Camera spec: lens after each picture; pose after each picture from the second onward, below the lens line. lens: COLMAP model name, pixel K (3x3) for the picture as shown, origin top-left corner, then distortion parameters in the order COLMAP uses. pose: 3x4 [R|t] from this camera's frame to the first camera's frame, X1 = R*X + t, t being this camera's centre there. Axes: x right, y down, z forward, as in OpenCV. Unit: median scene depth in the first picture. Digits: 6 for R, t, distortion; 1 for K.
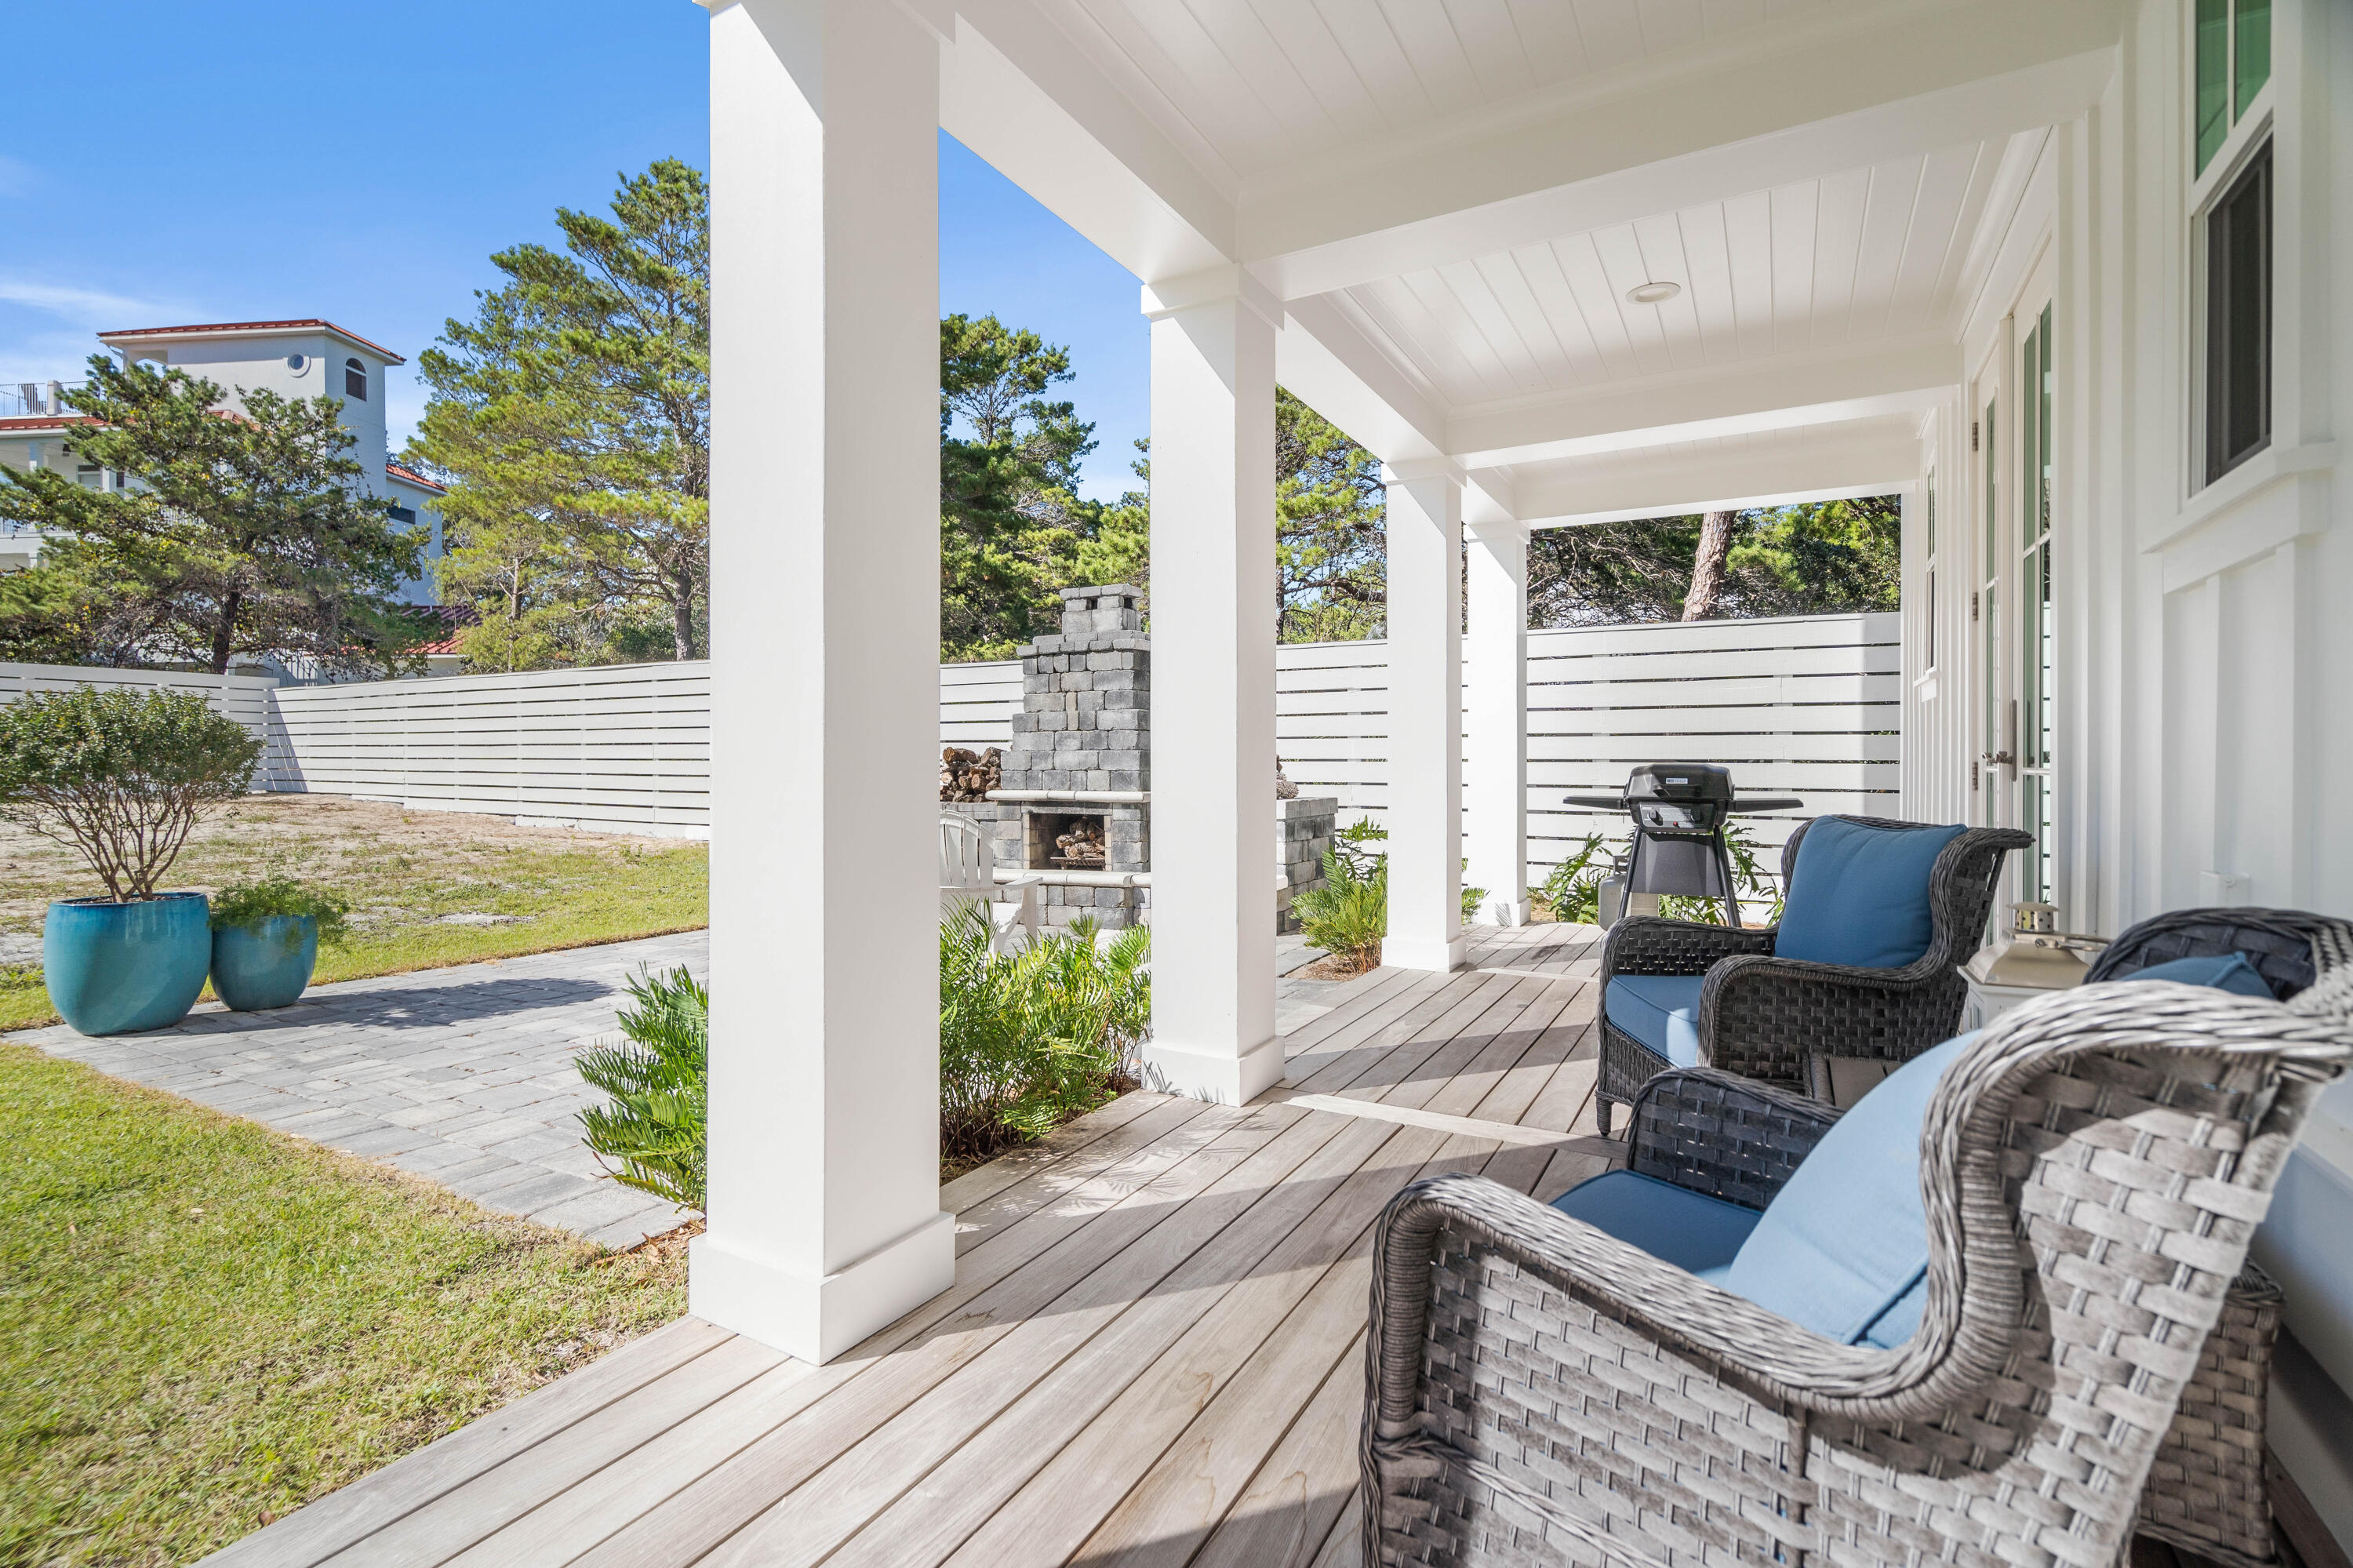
lens RADIAL K [[1098.0, 0, 1171.5], [0, 1098.0, 768.4], [0, 0, 1]] dist [-0.001618, 0.000600]
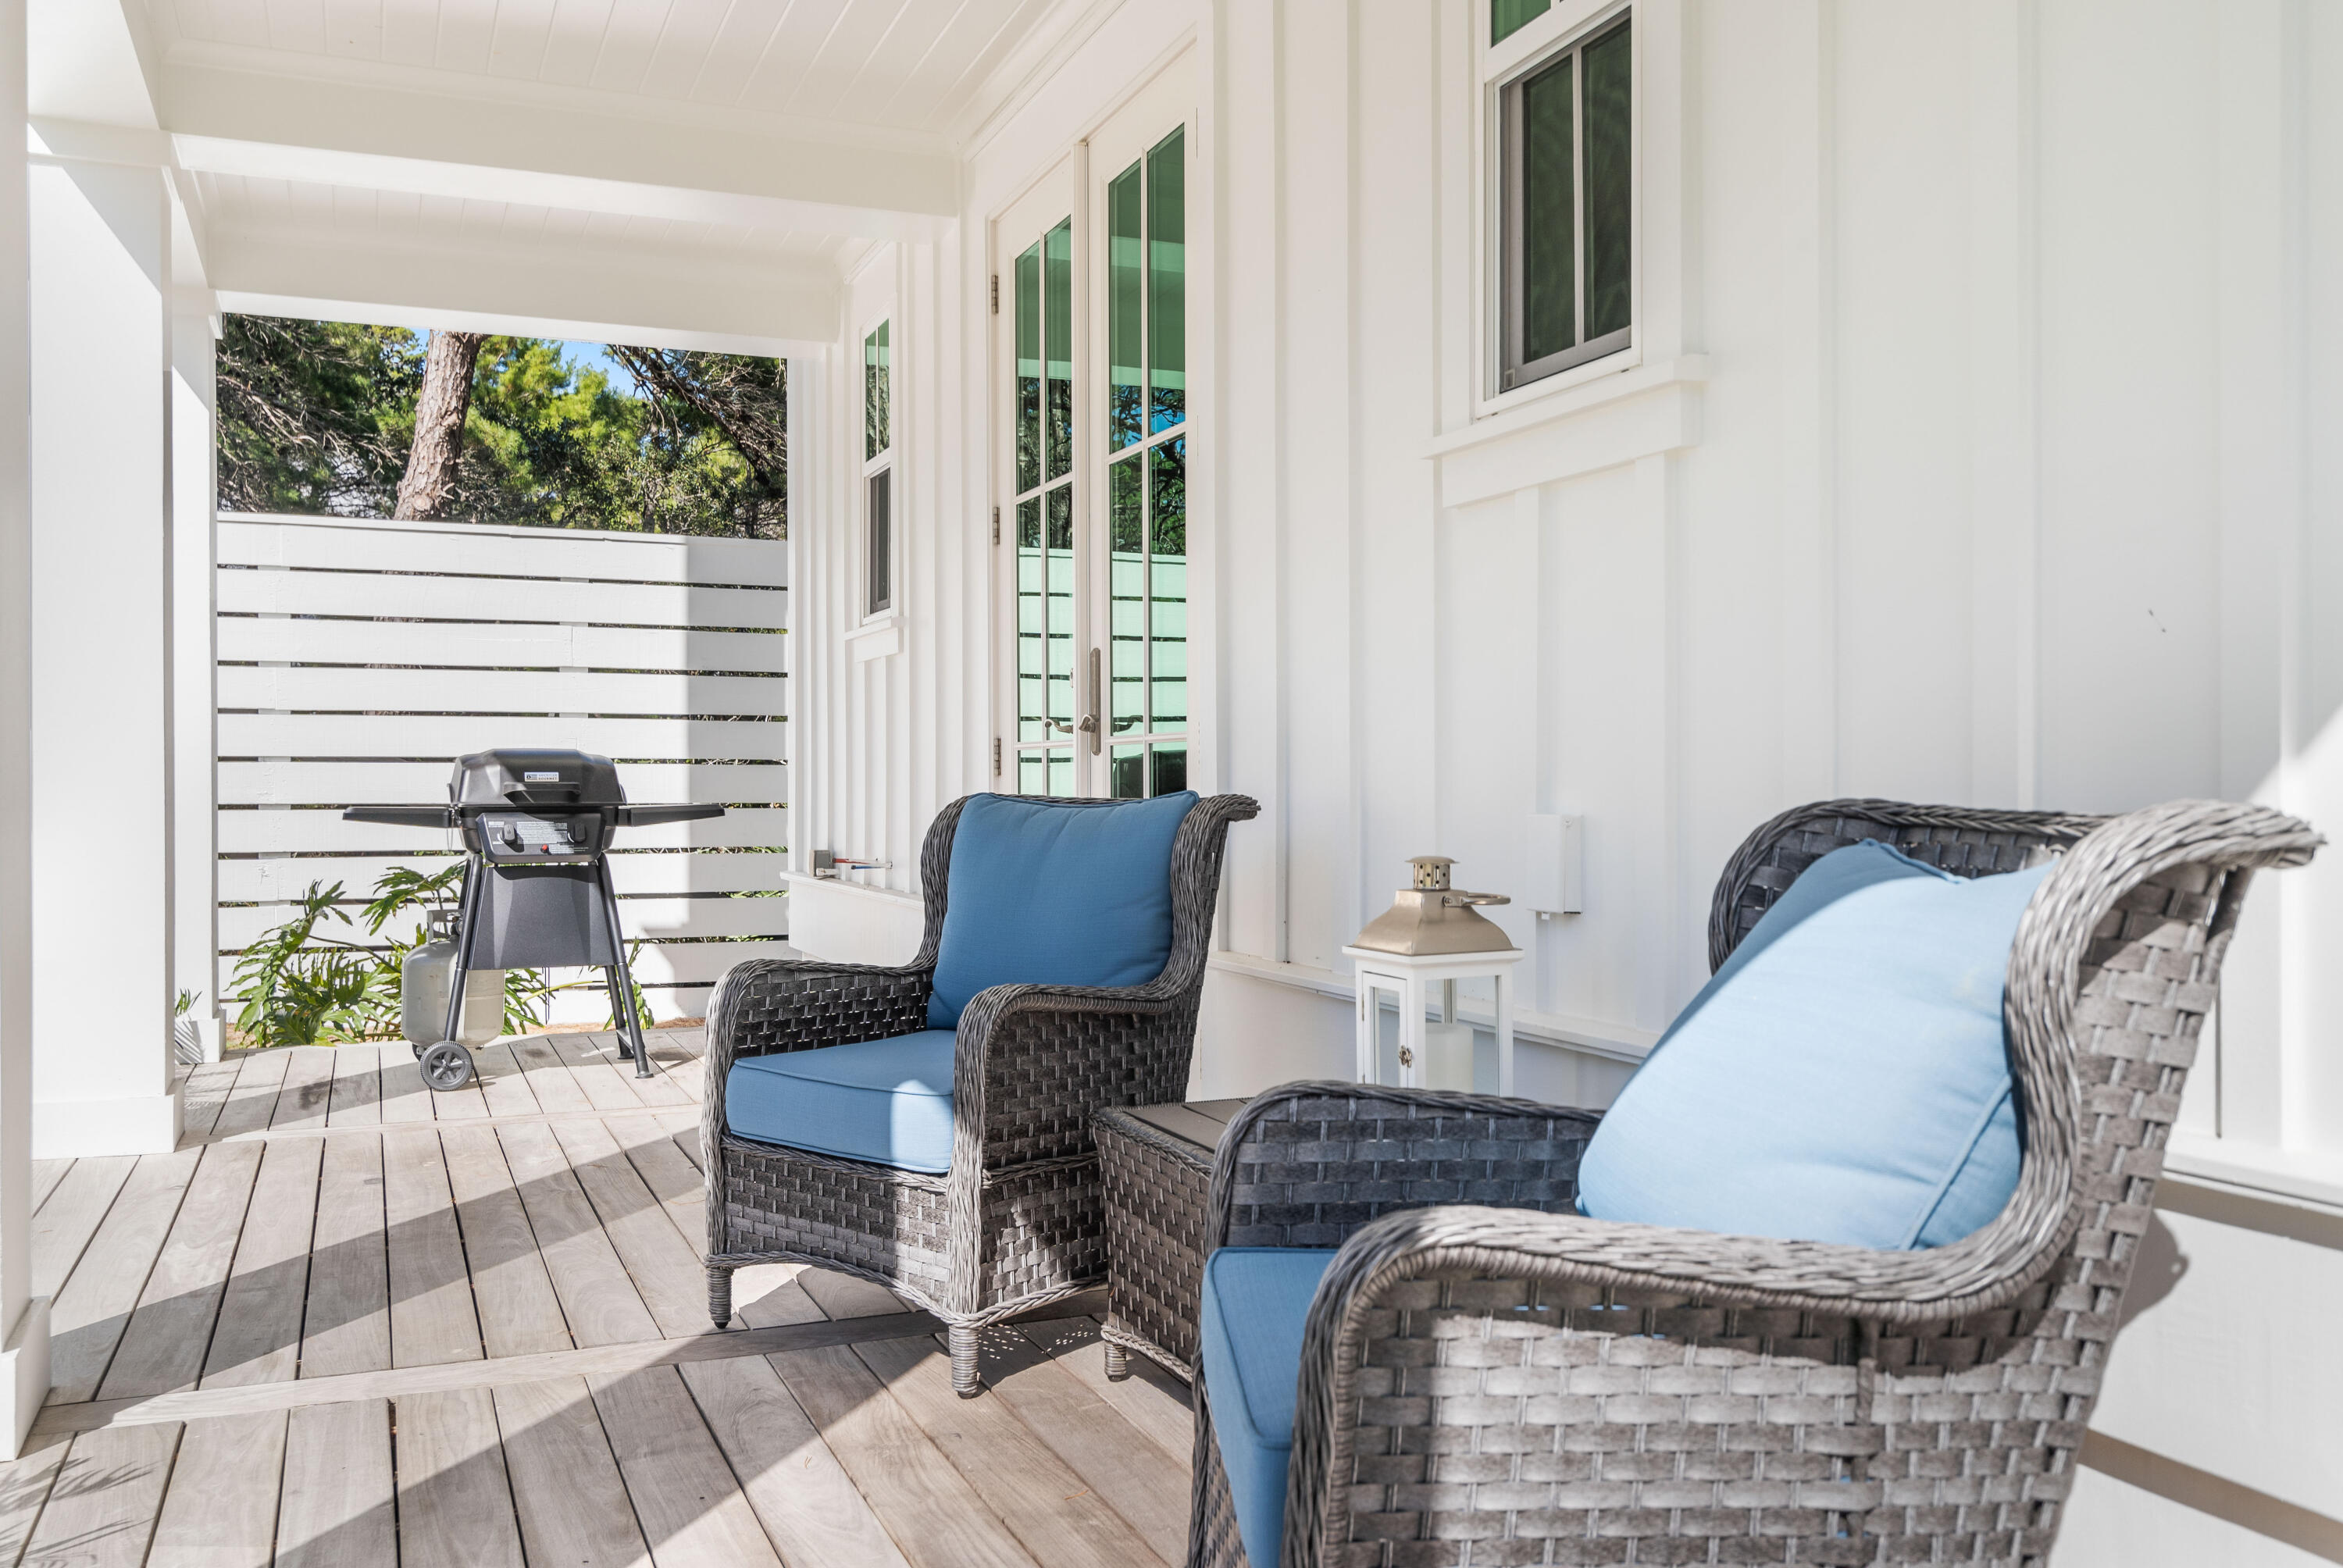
lens RADIAL K [[1938.0, 0, 1171.5], [0, 1938.0, 784.0], [0, 0, 1]] dist [0.002286, 0.002432]
pose [[0.623783, -0.005001, 0.781581, -0.282522], [0.010728, 0.999940, -0.002164, 0.040122], [-0.781524, 0.009735, 0.623800, 0.137285]]
